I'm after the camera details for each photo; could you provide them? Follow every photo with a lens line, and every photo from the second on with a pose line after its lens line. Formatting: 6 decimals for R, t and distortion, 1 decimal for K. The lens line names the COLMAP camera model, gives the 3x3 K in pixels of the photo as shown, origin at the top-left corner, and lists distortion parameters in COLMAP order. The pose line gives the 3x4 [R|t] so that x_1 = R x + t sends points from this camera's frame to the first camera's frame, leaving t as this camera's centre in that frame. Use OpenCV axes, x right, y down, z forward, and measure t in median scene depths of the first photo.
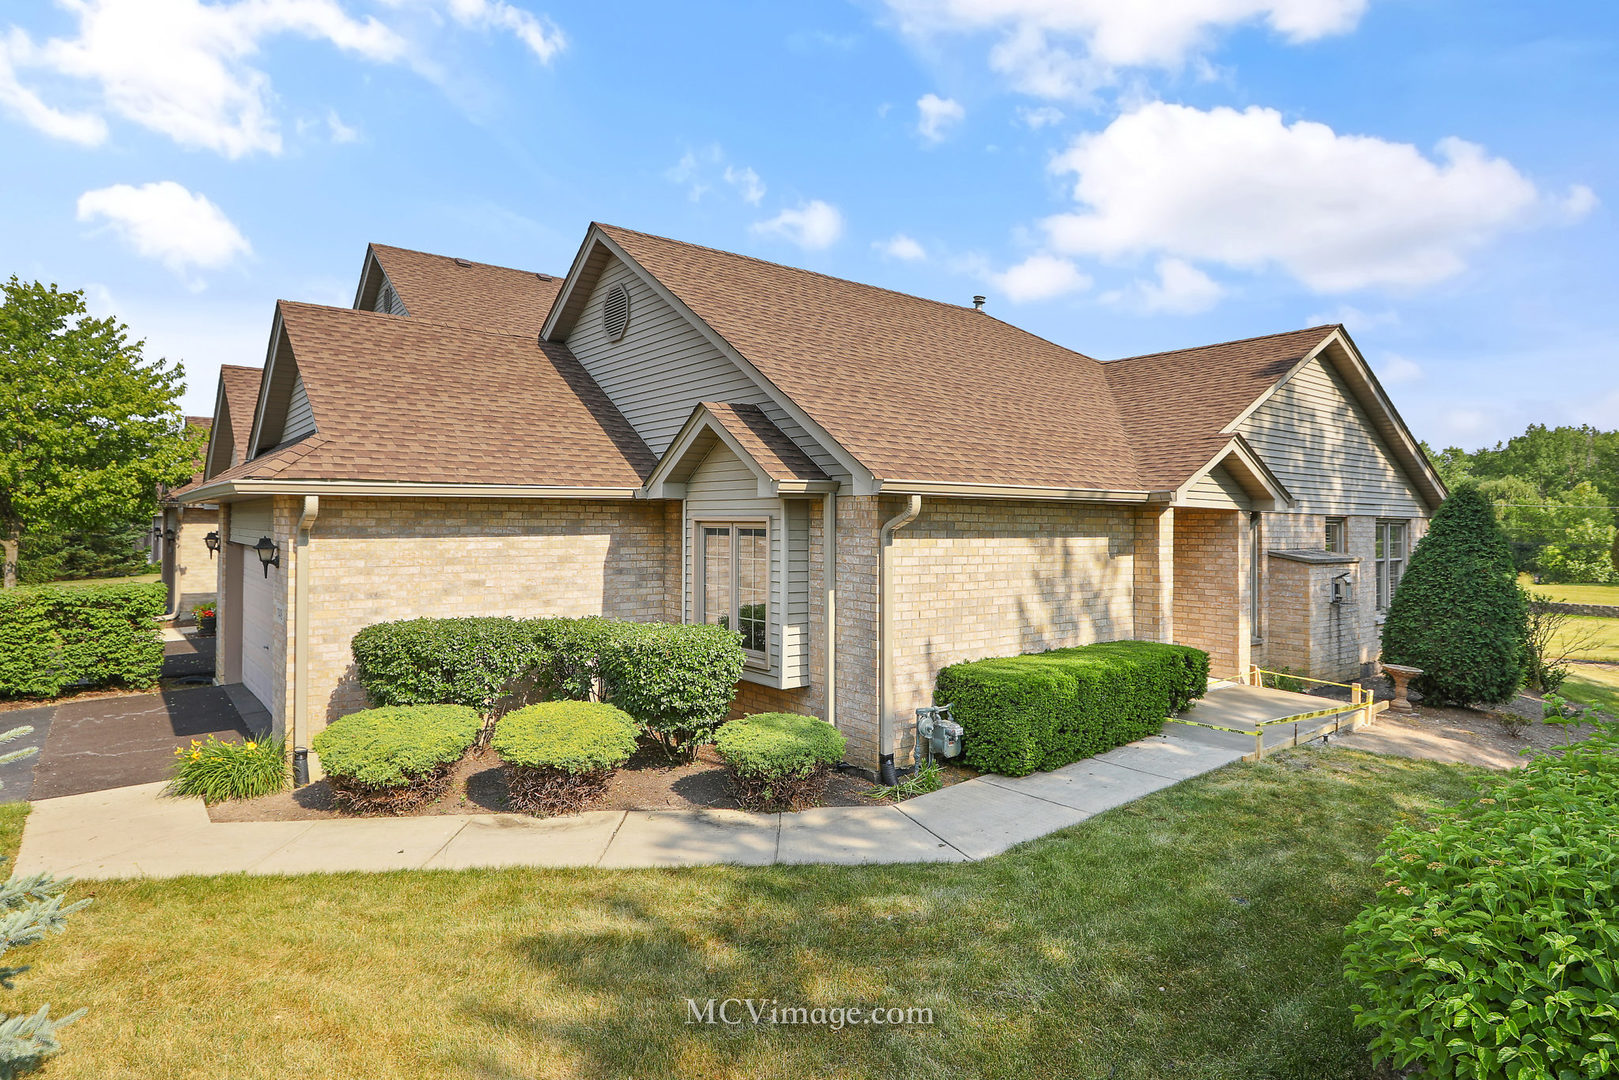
lens RADIAL K [[858.1, 0, 784.9], [0, 858.1, 536.3], [0, 0, 1]] dist [-0.003128, -0.000289]
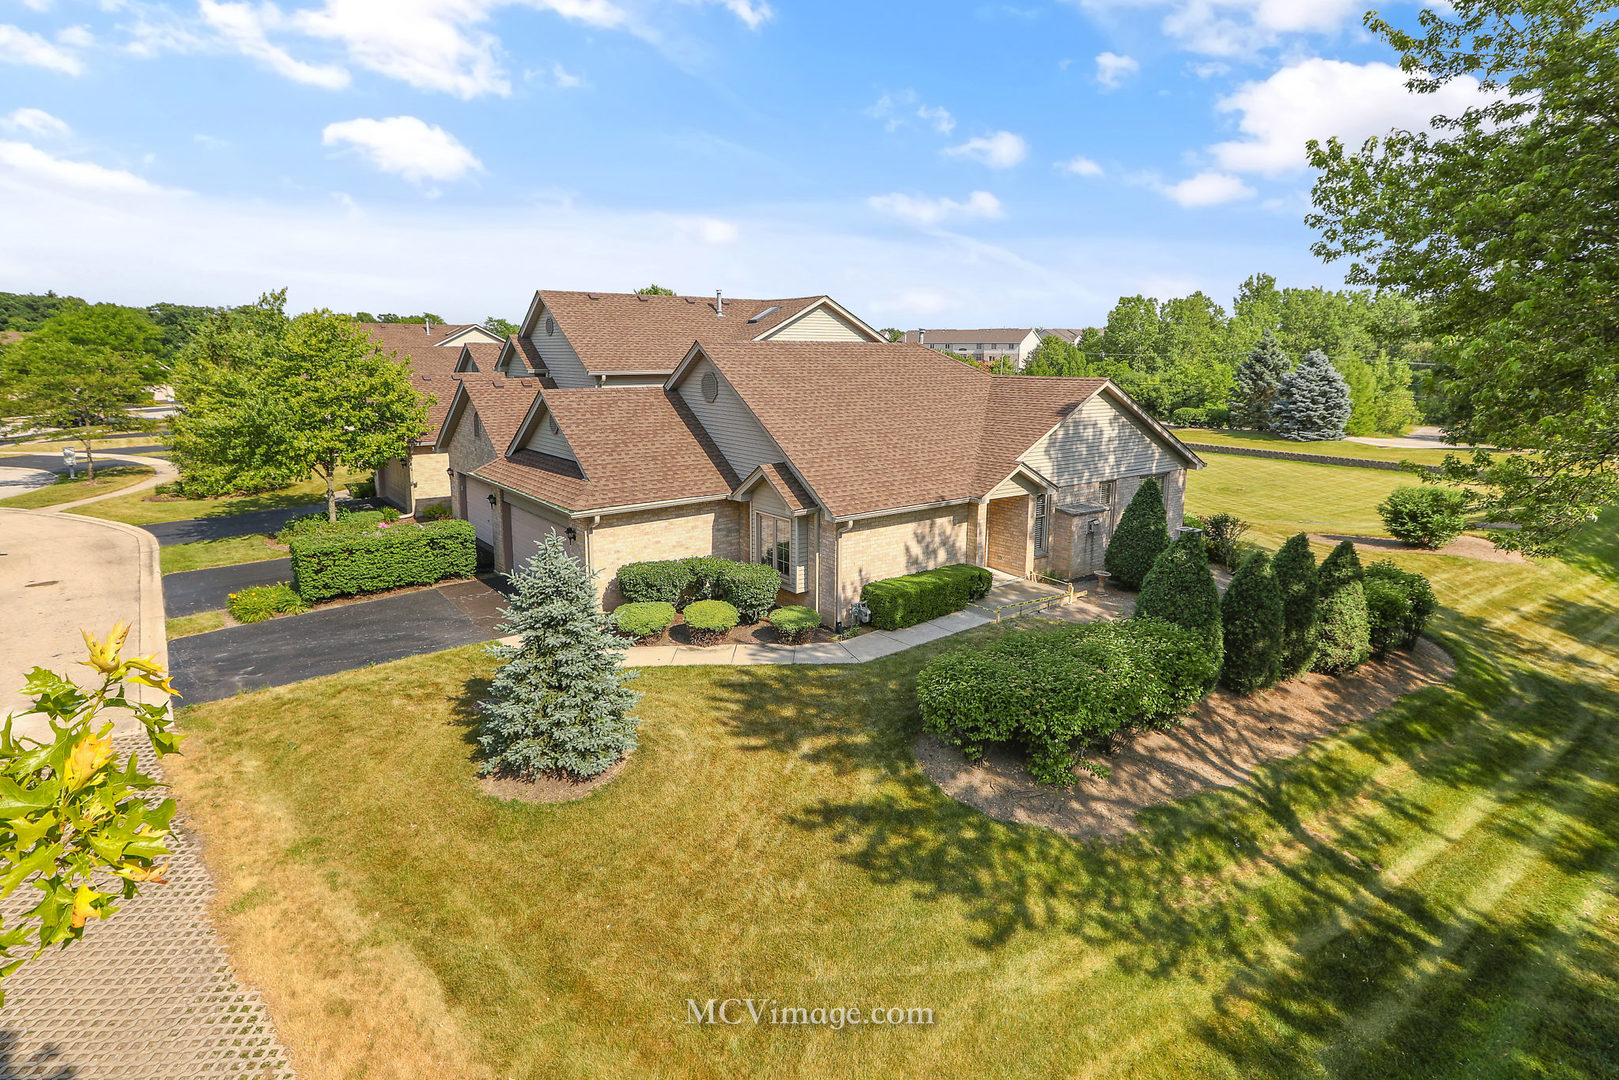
lens RADIAL K [[716.8, 0, 798.7], [0, 716.8, 545.4], [0, 0, 1]] dist [-0.002580, -0.000172]
pose [[0.999946, 0.000156, -0.010383, 0.022906], [0.001922, 0.979817, 0.199886, -0.338961], [0.010205, -0.199895, 0.979764, -0.886957]]
